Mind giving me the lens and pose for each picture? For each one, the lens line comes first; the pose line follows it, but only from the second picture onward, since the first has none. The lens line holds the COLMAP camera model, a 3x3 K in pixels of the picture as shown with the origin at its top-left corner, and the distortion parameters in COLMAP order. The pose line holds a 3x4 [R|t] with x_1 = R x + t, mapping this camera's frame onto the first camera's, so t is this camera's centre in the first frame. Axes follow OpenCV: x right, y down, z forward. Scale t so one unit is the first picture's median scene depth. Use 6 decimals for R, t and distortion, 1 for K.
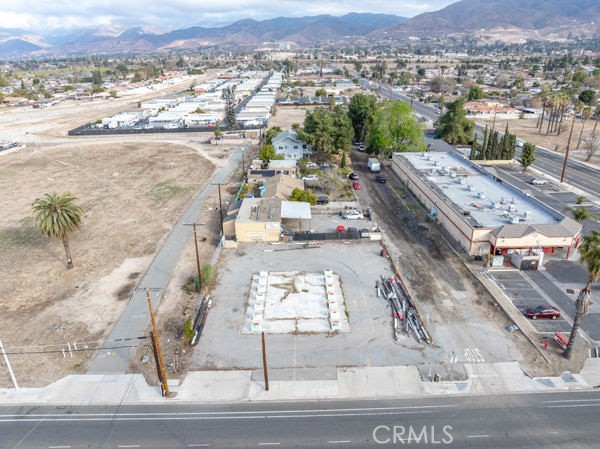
lens RADIAL K [[421.7, 0, 302.2], [0, 421.7, 221.2], [0, 0, 1]] dist [-0.035260, 0.003245]
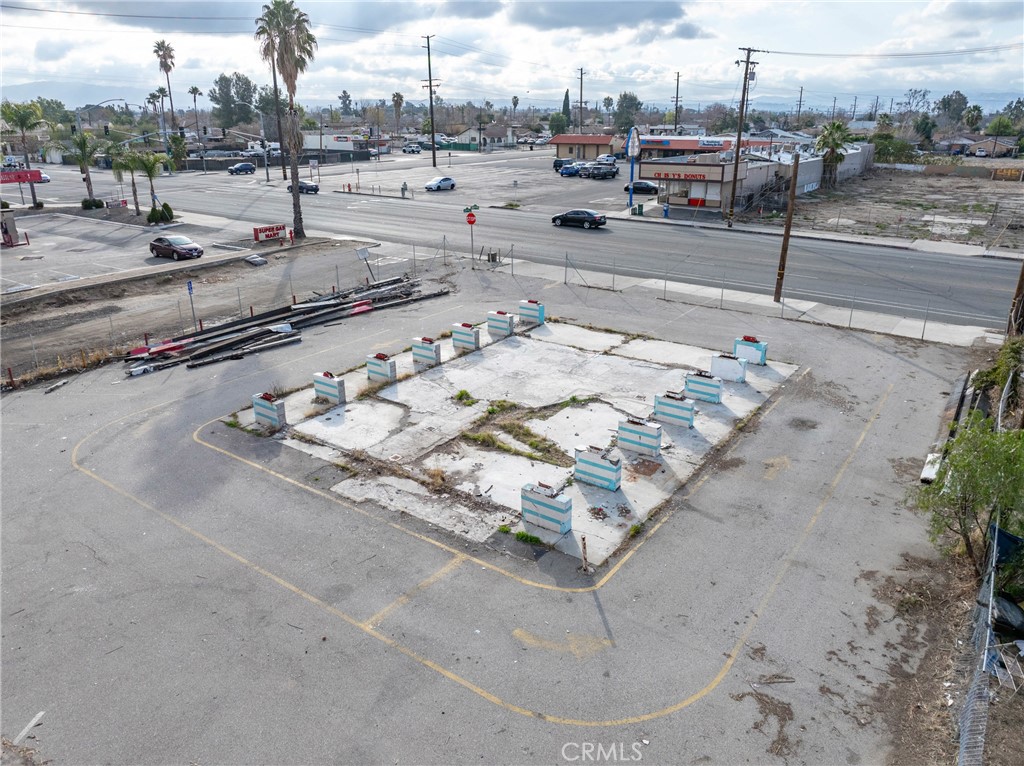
lens RADIAL K [[724.0, 0, 517.5], [0, 724.0, 372.9], [0, 0, 1]] dist [-0.031384, -0.006628]
pose [[-0.808389, -0.186848, 0.558206, -0.220052], [0.219196, 0.784538, 0.580046, -0.061291], [-0.546315, 0.591259, -0.593256, 1.158133]]
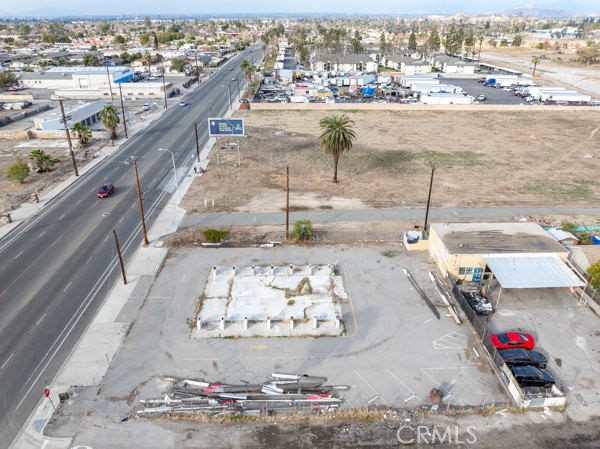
lens RADIAL K [[434.7, 0, 306.5], [0, 434.7, 222.8], [0, 0, 1]] dist [-0.034257, 0.001284]
pose [[0.025727, 0.441767, -0.896761, 0.623675], [-0.365939, 0.838956, 0.402793, -0.272498], [0.930283, 0.317797, 0.183244, 0.802944]]
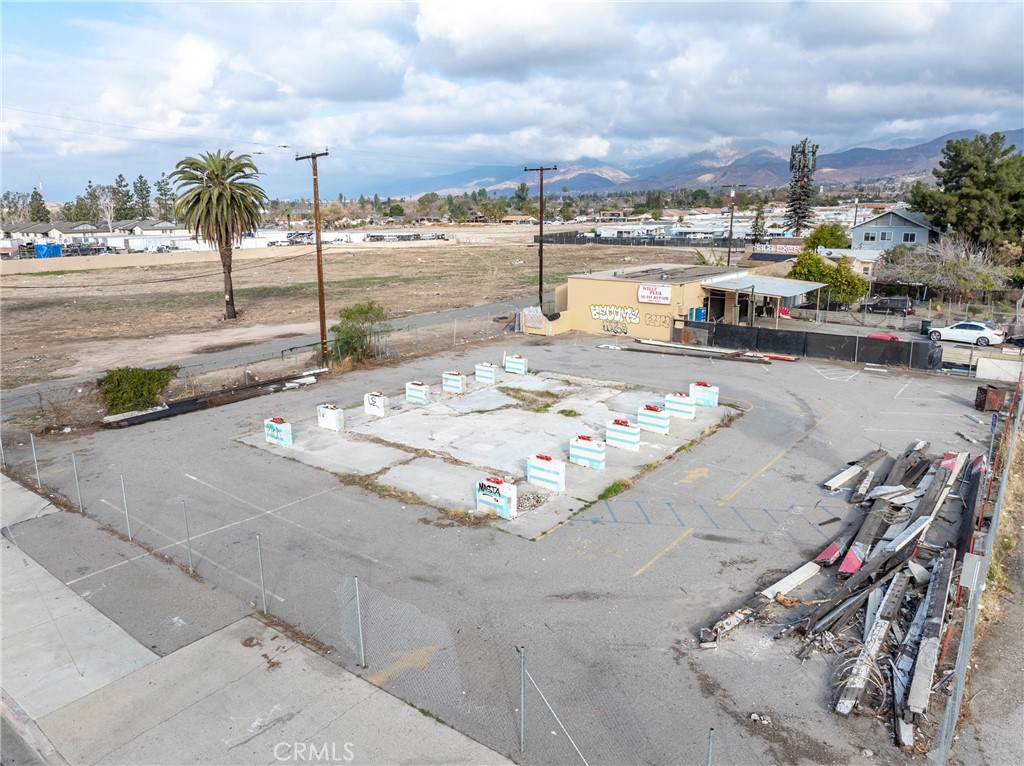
lens RADIAL K [[719.6, 0, 515.7], [0, 719.6, 377.4], [0, 0, 1]] dist [-0.035260, 0.003245]
pose [[0.787850, 0.144592, -0.598653, 0.251020], [-0.222481, 0.973226, -0.057732, 0.170664], [0.574277, 0.178673, 0.798925, 0.570676]]
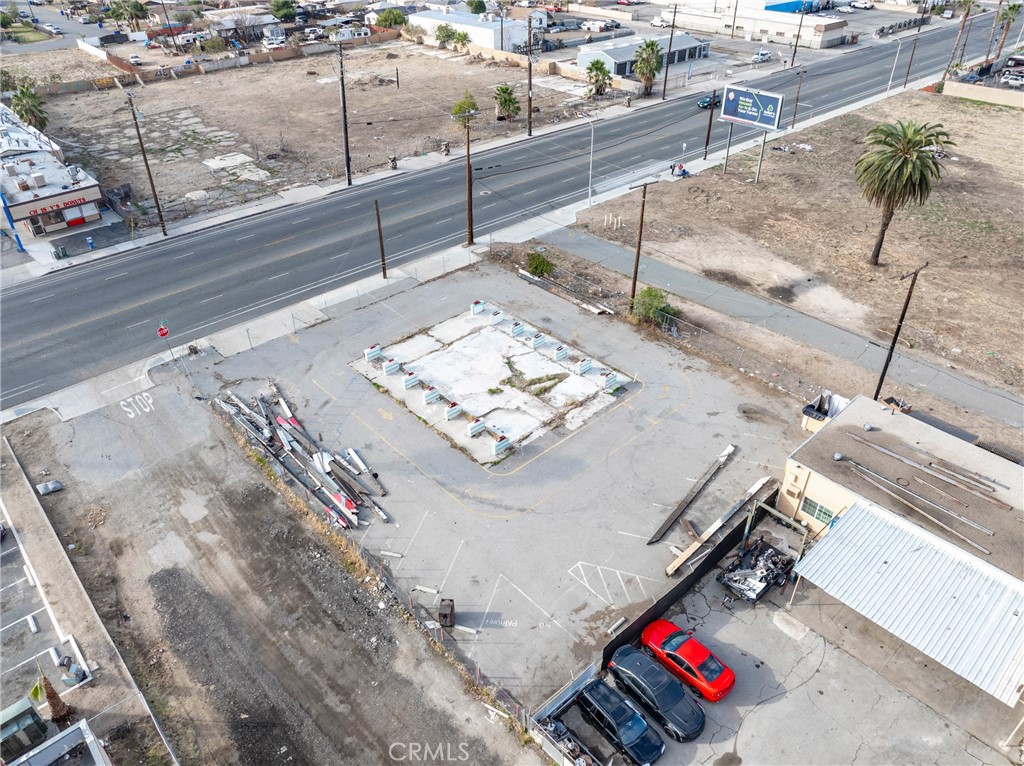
lens RADIAL K [[719.6, 0, 515.7], [0, 719.6, 377.4], [0, 0, 1]] dist [-0.035260, 0.003245]
pose [[-0.743157, 0.394772, -0.540253, 0.402010], [-0.225211, 0.612729, 0.757525, -0.441169], [0.630078, 0.684631, -0.366446, 1.247854]]
